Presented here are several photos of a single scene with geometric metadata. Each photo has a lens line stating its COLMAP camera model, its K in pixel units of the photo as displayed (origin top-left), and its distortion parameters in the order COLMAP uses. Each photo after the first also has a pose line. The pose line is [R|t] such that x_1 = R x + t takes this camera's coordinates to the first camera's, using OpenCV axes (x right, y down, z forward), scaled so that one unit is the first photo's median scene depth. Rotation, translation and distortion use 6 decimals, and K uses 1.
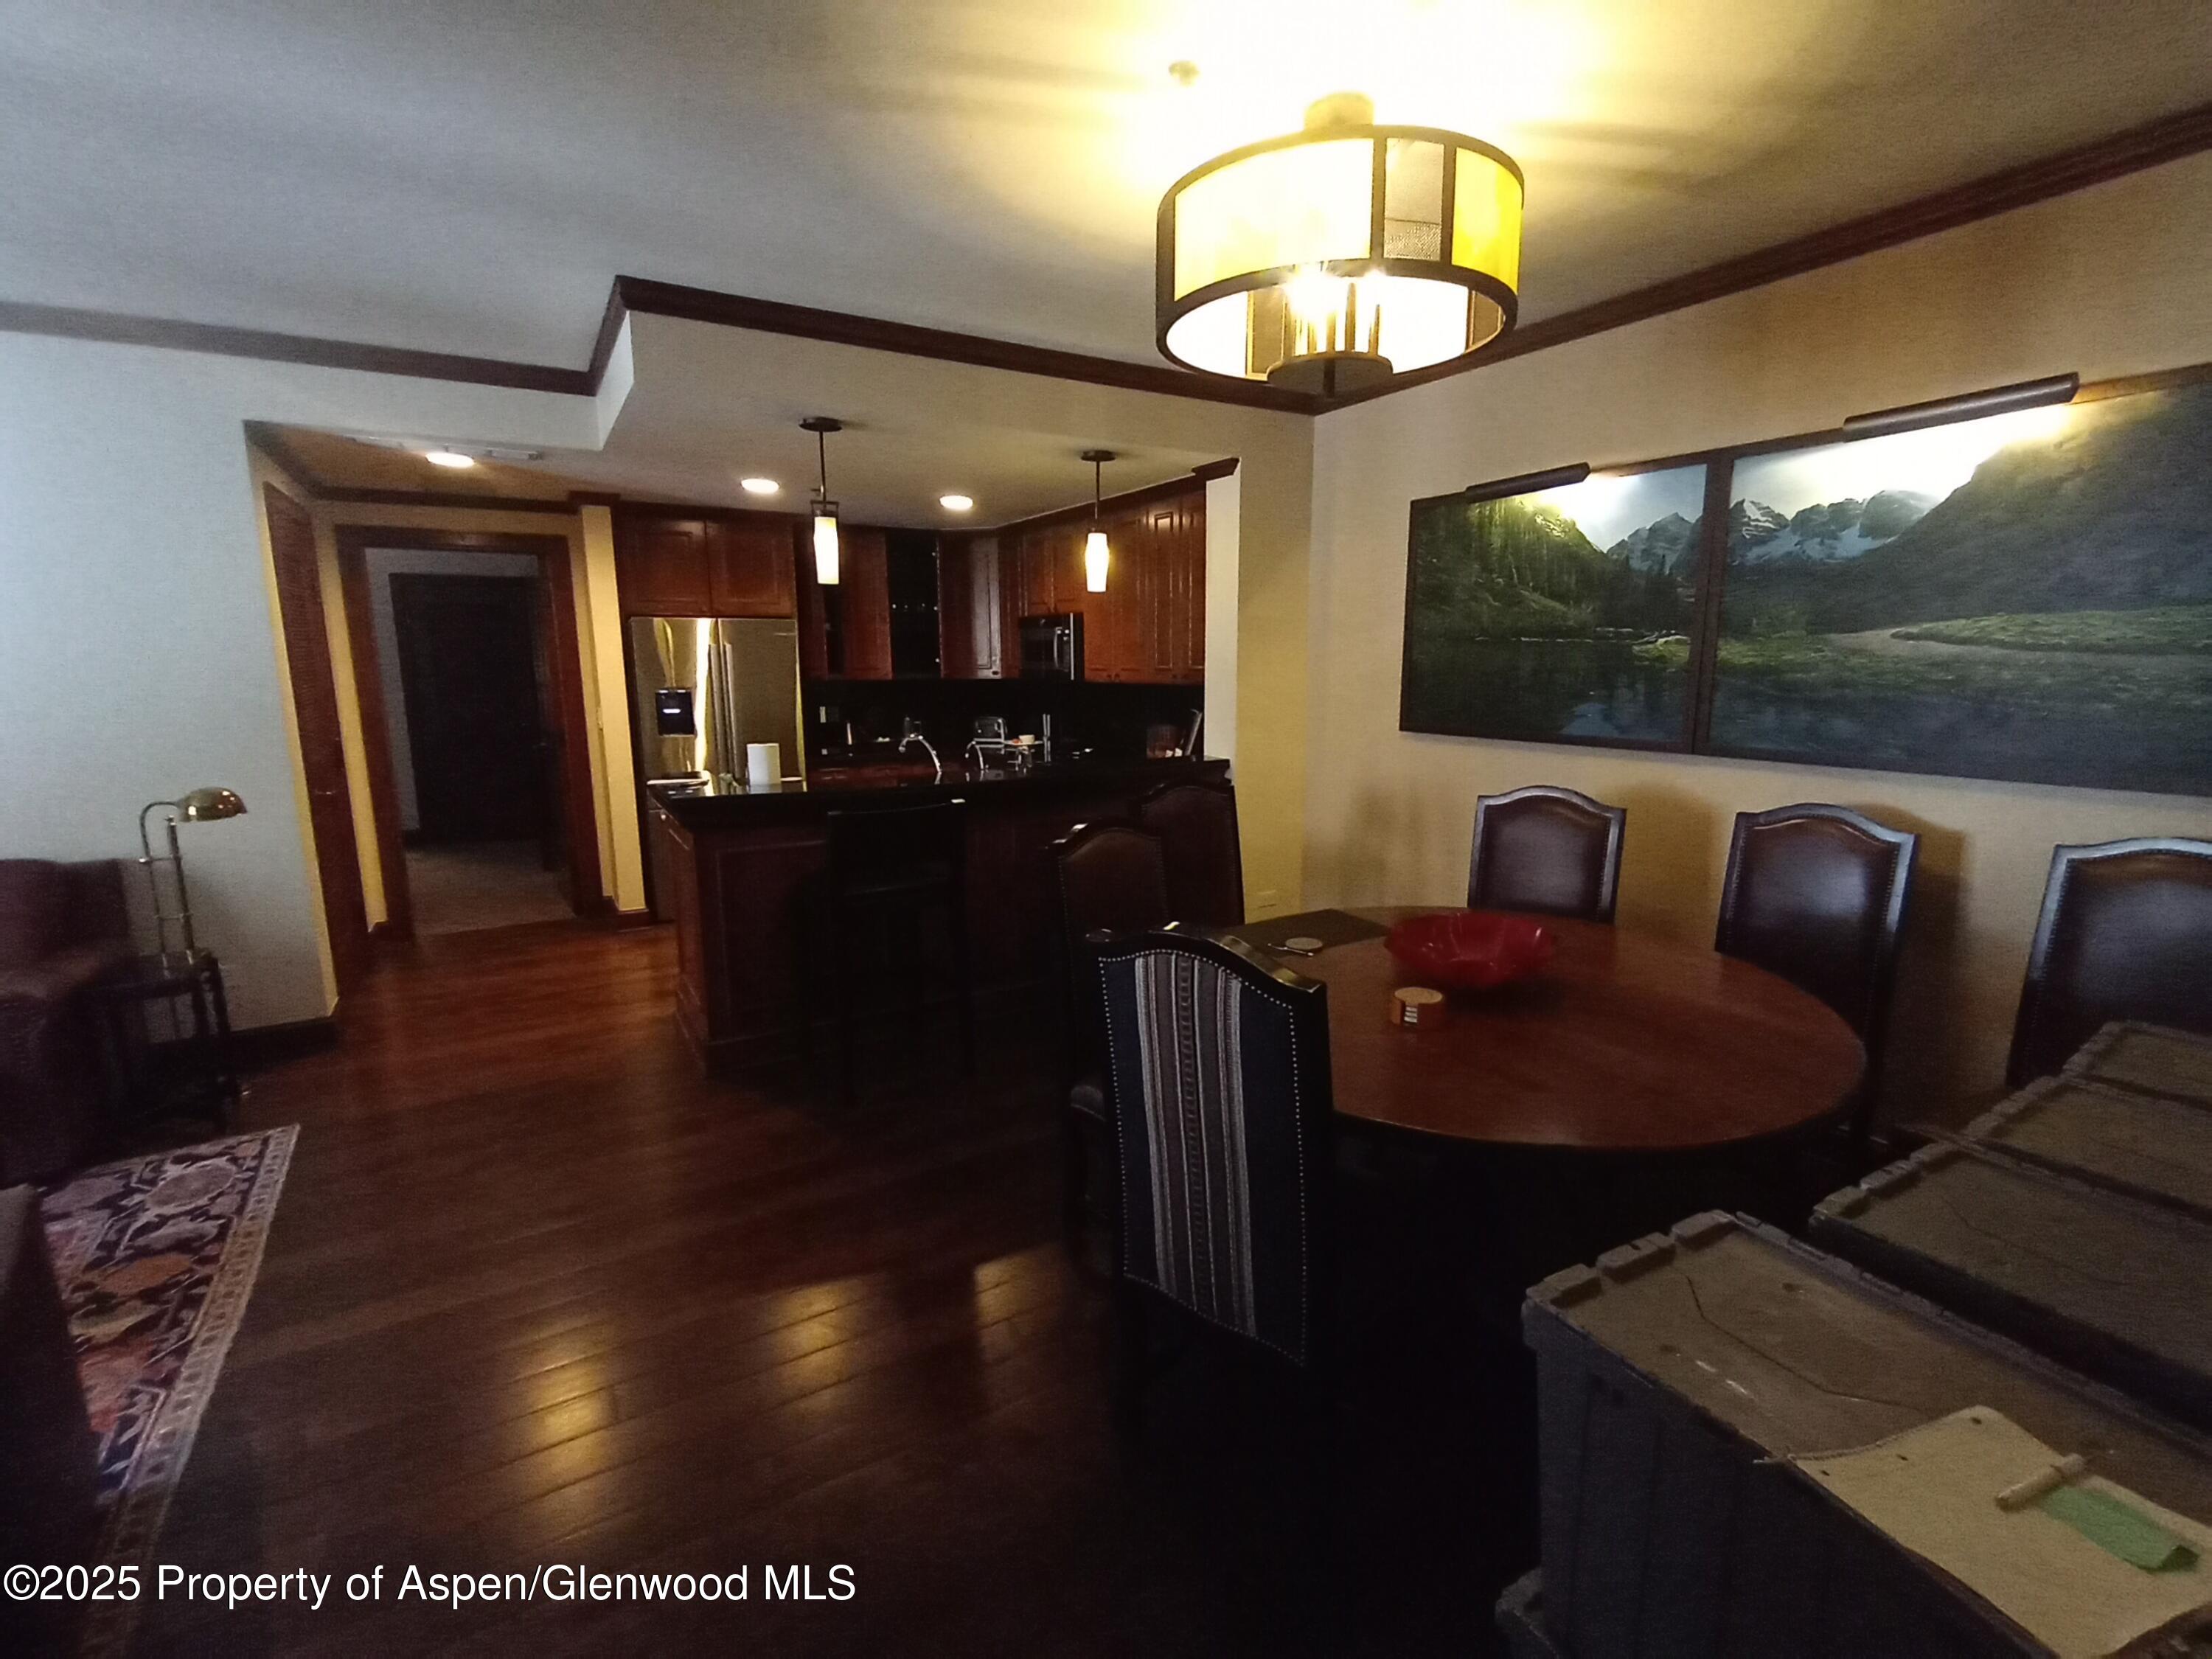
lens RADIAL K [[1002.4, 0, 1104.7], [0, 1002.4, 832.6], [0, 0, 1]] dist [-0.001730, -0.000257]
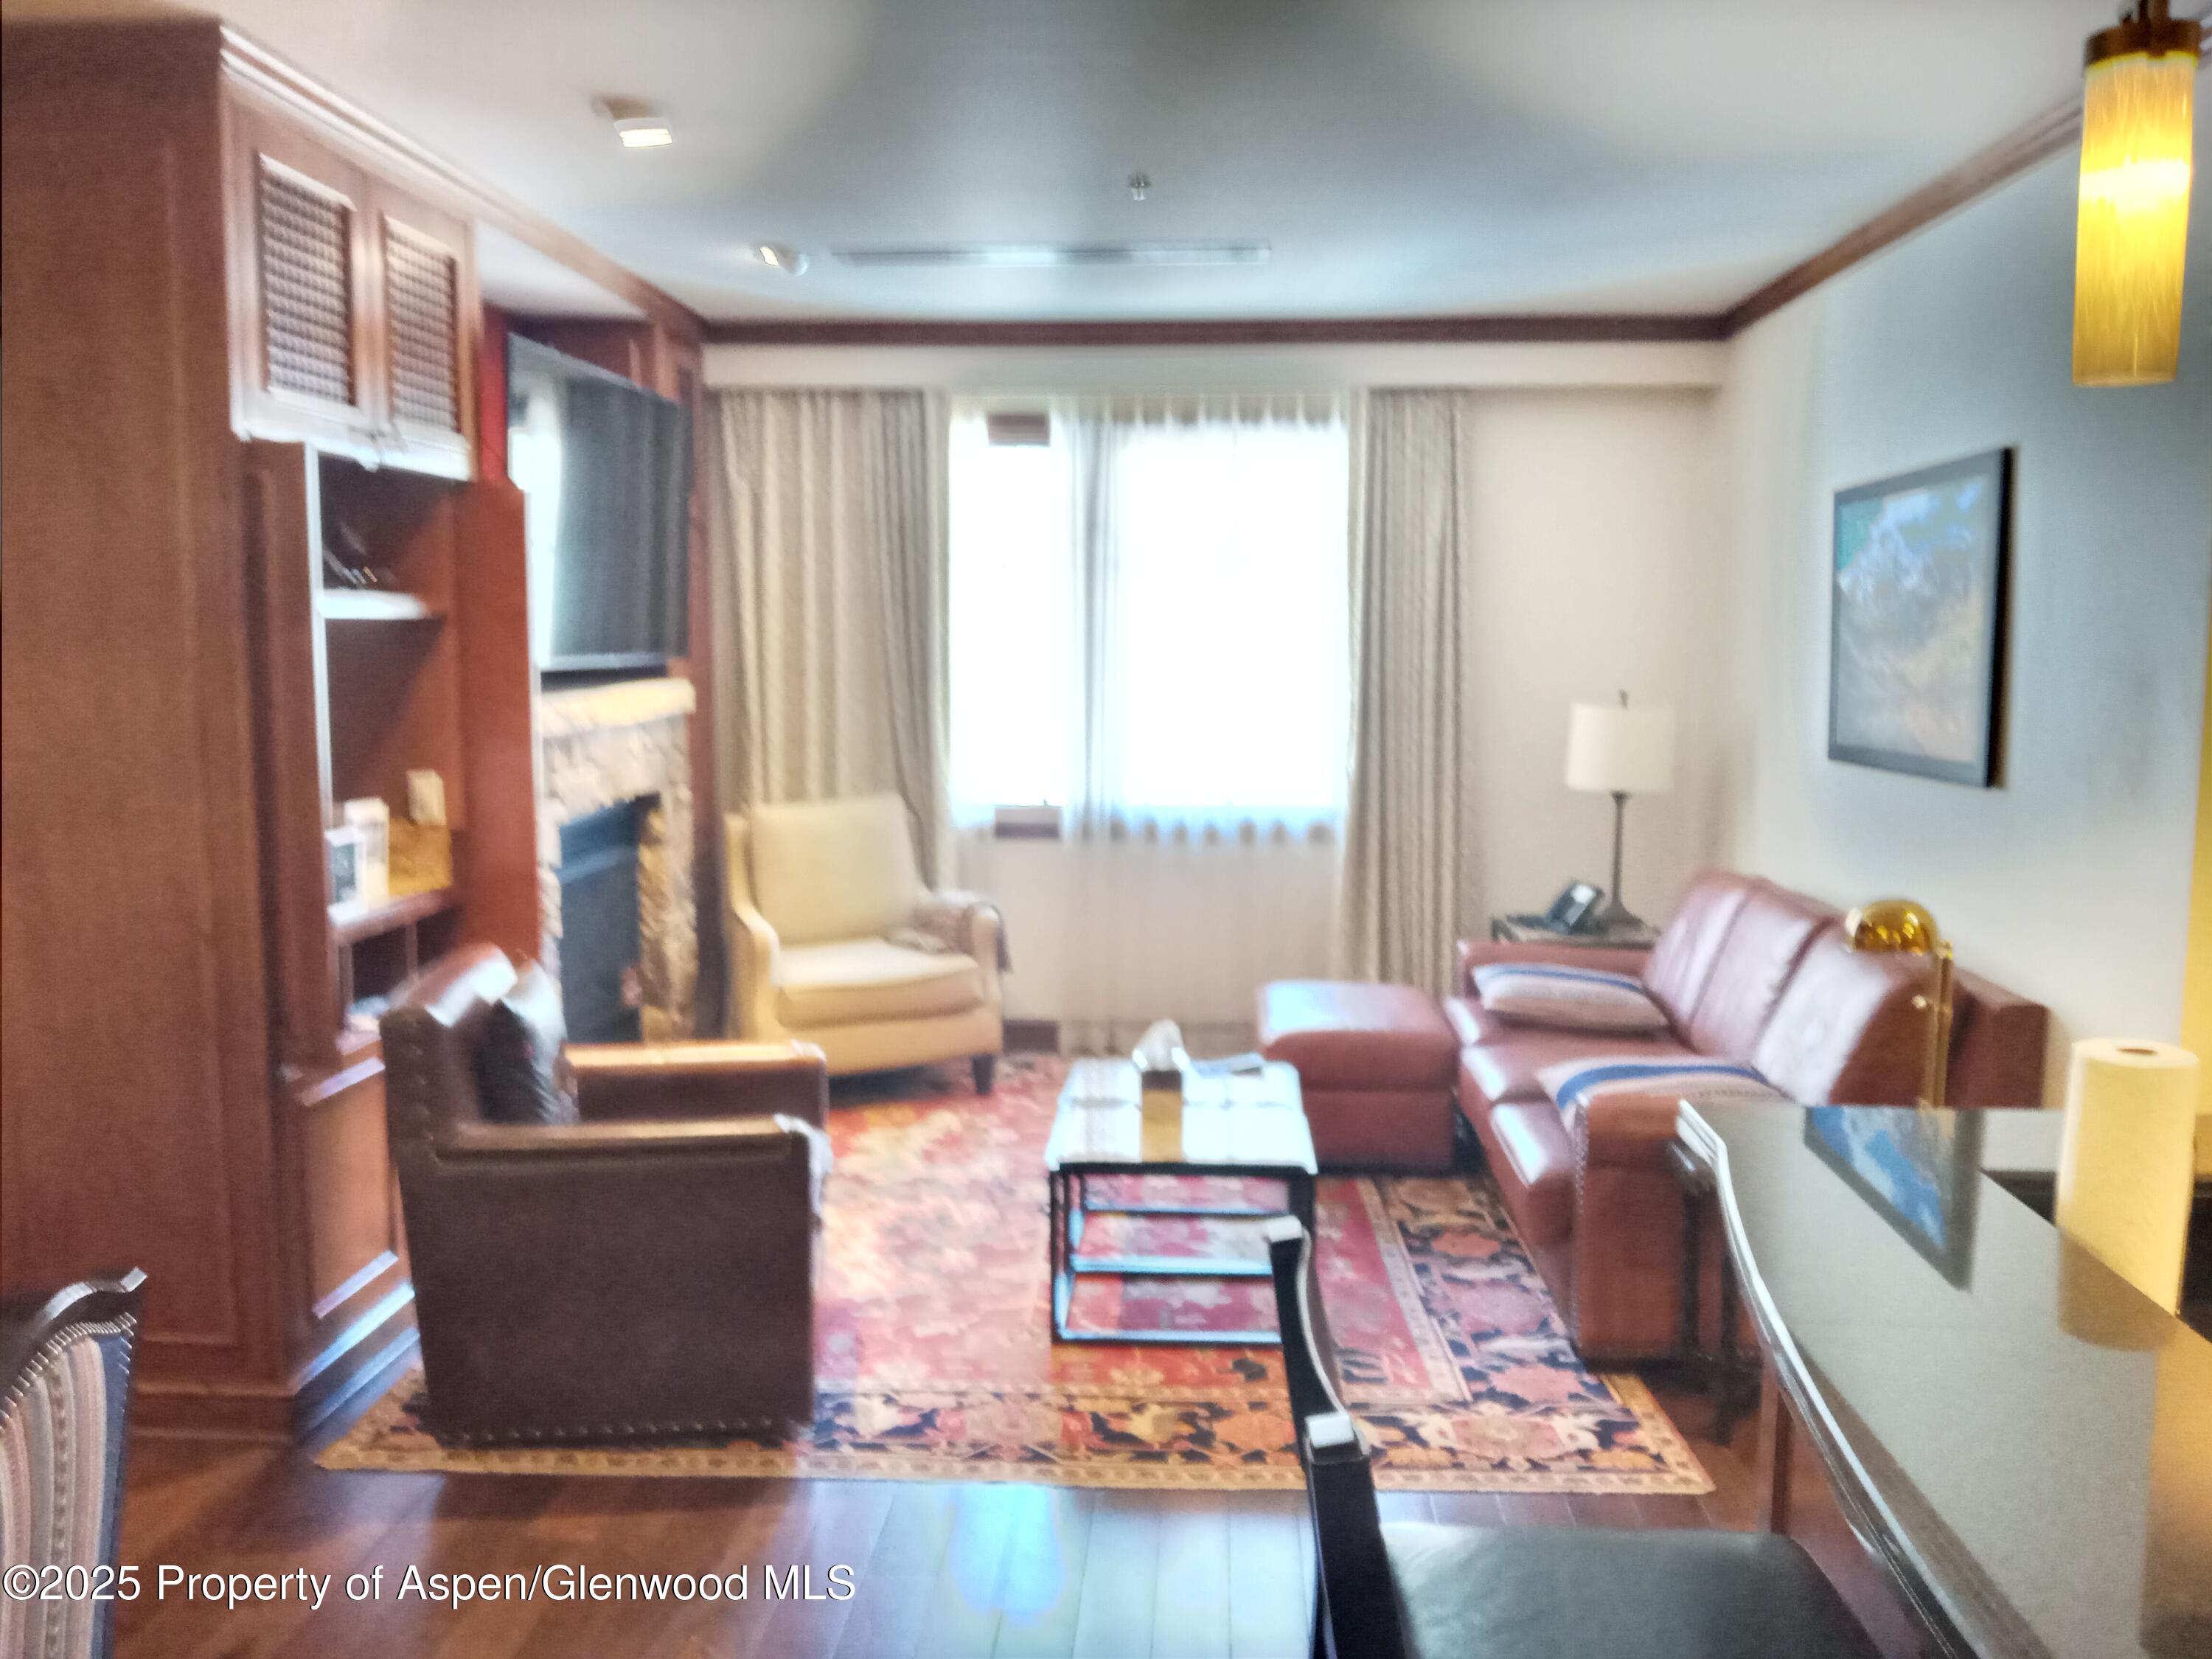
lens RADIAL K [[1826.4, 0, 1105.9], [0, 1826.4, 830.8], [0, 0, 1]] dist [0.062349, -0.004398]
pose [[-0.560808, 0.089228, -0.823124, 0.214795], [-0.142941, 0.968813, 0.202409, -0.241627], [0.815513, 0.231171, -0.530564, 1.275558]]
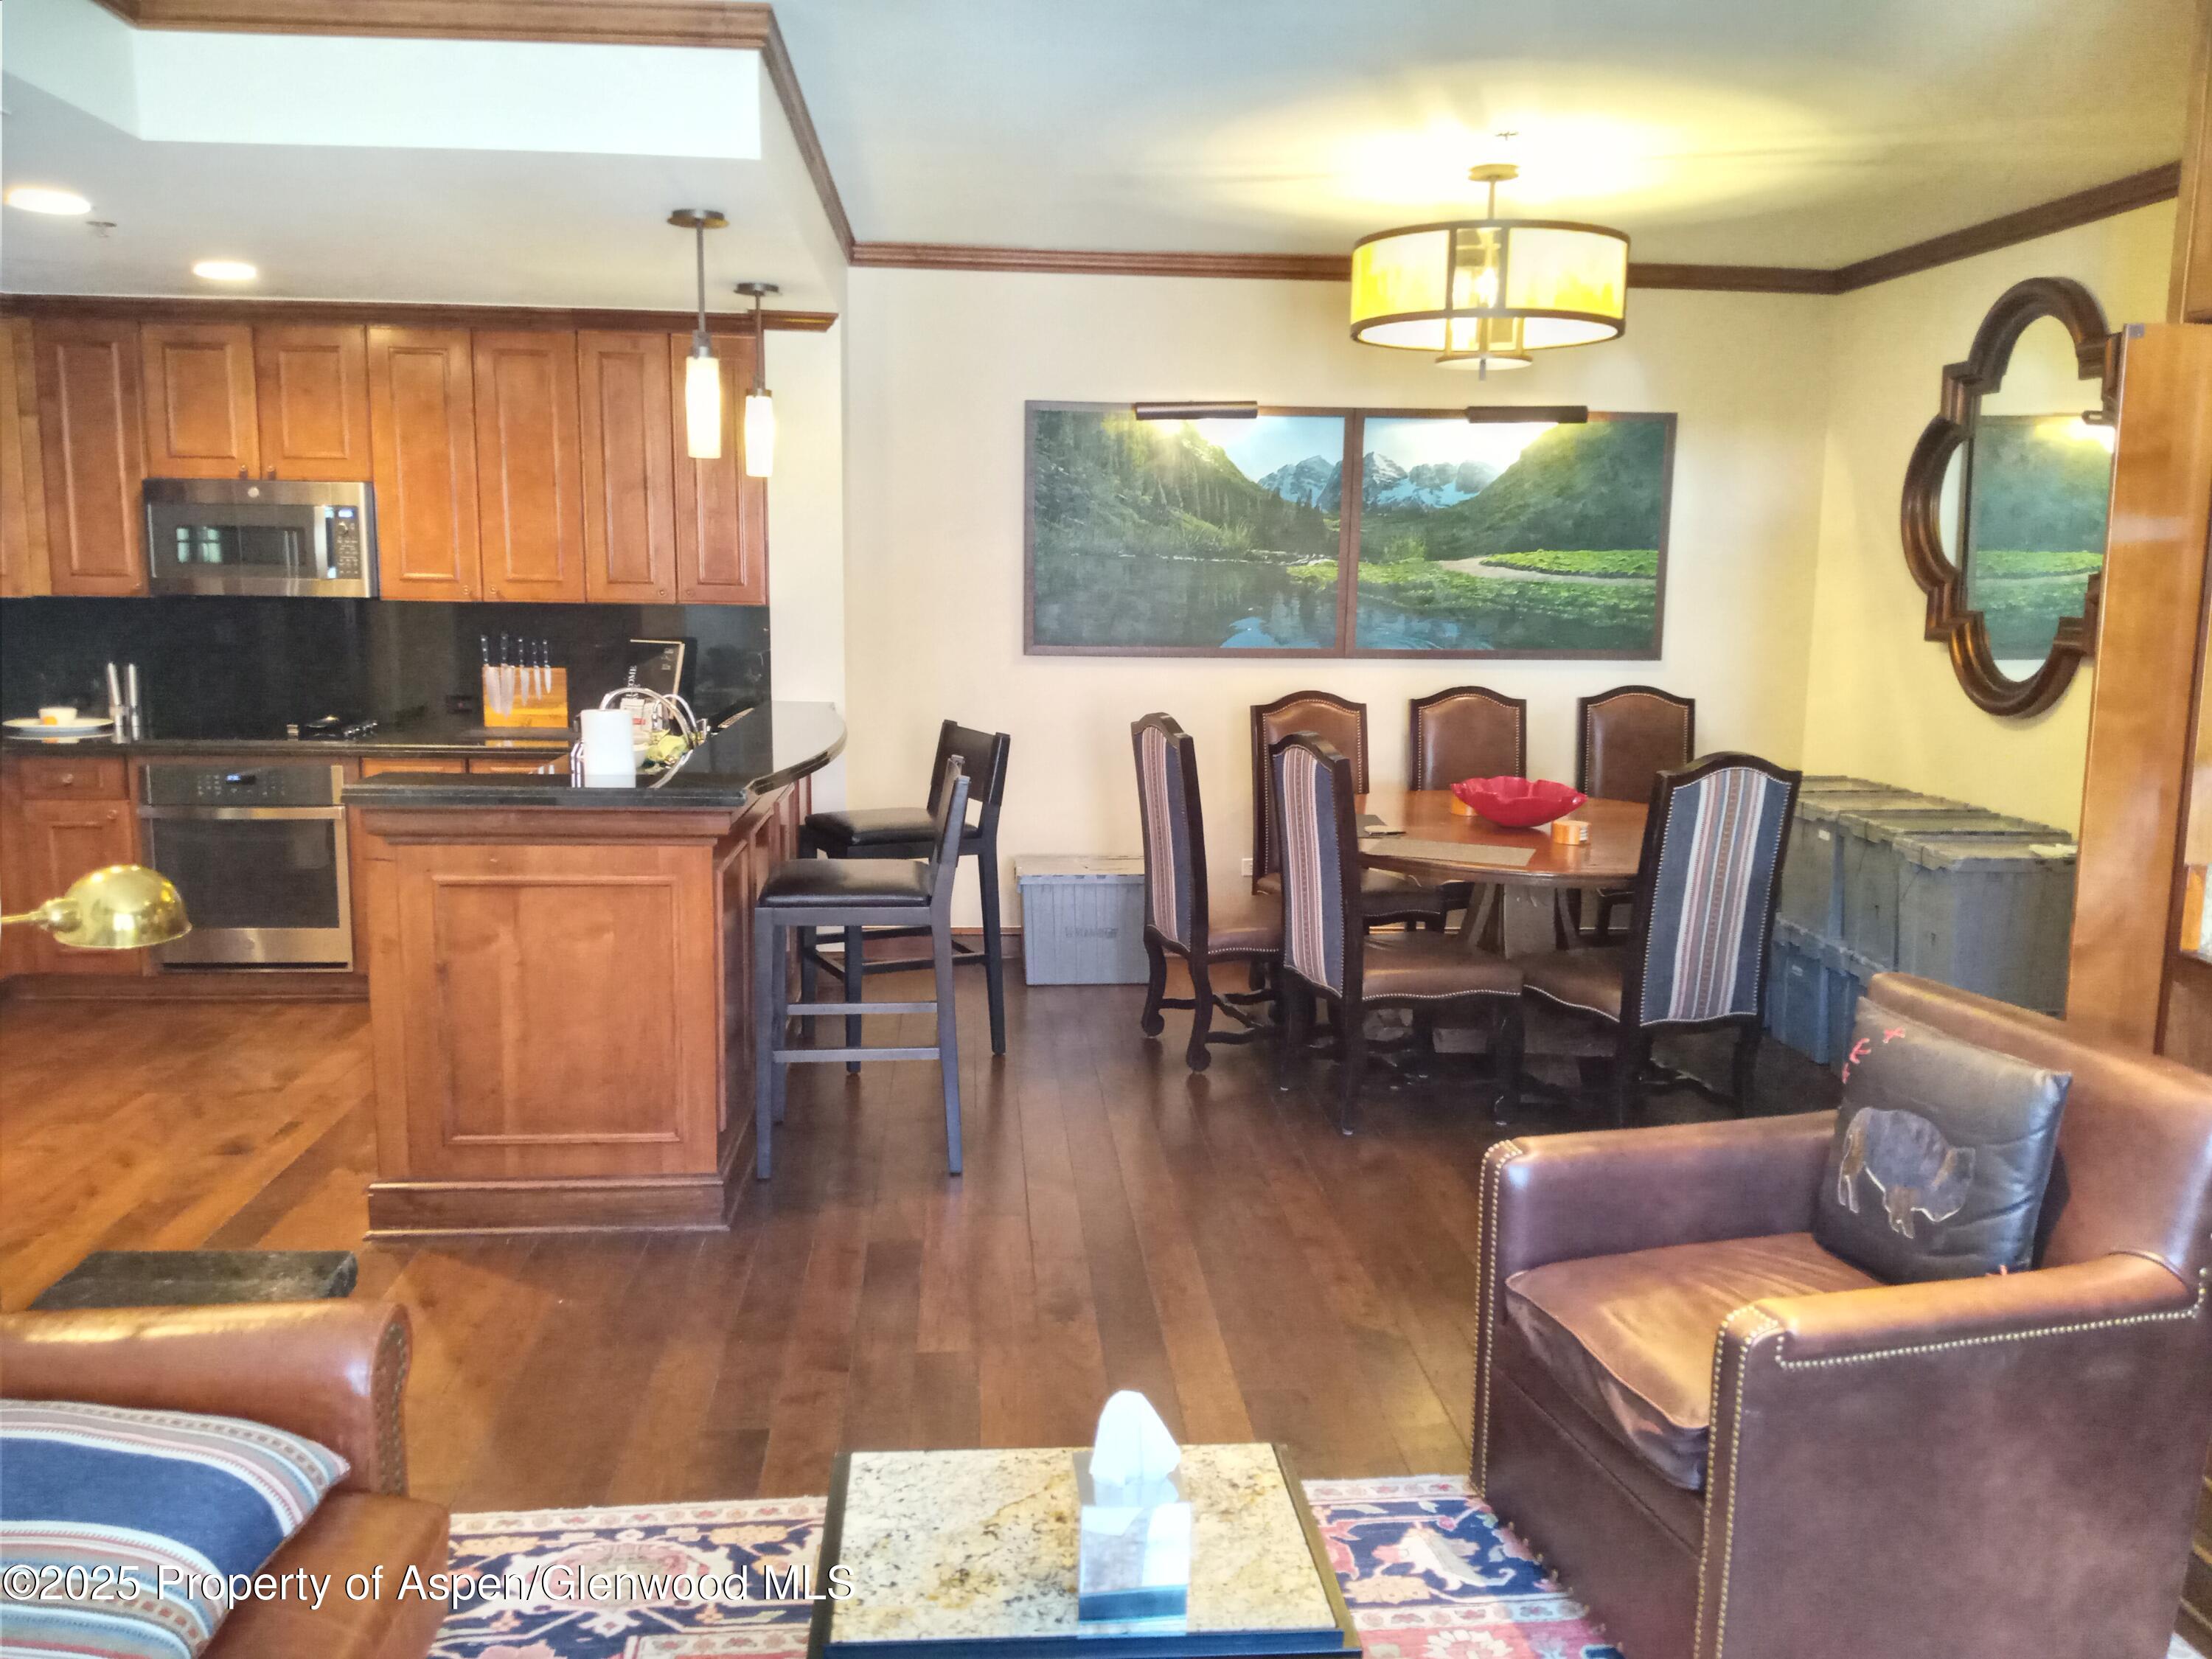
lens RADIAL K [[1826.4, 0, 1109.4], [0, 1826.4, 834.0], [0, 0, 1]] dist [0.062349, -0.004398]
pose [[0.440671, -0.120878, 0.889493, -1.527375], [0.141908, 0.987813, 0.063935, -0.050956], [-0.886381, 0.098052, 0.452454, 0.283703]]
